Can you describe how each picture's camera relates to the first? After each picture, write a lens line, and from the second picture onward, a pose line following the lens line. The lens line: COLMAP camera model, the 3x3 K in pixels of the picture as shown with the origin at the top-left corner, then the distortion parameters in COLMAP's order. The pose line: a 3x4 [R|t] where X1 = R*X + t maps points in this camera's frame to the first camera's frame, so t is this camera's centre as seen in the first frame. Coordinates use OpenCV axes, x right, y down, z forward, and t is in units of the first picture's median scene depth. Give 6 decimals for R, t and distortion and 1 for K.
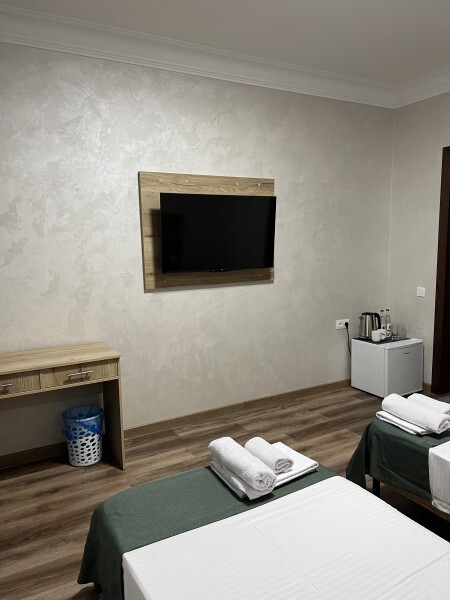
lens RADIAL K [[449.8, 0, 225.1], [0, 449.8, 299.4], [0, 0, 1]] dist [0.062910, -0.072592]
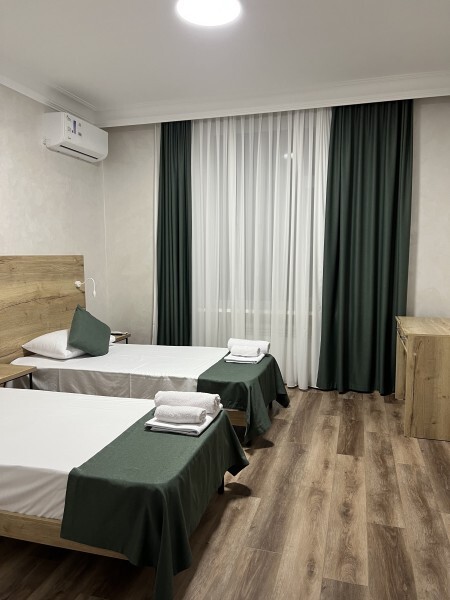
lens RADIAL K [[449.8, 0, 225.2], [0, 449.8, 300.5], [0, 0, 1]] dist [0.062910, -0.072592]
pose [[-0.711737, 0.092406, -0.696341, 0.834071], [-0.075678, 0.975453, 0.206796, -0.151209], [0.698357, 0.199883, -0.687273, 1.368916]]
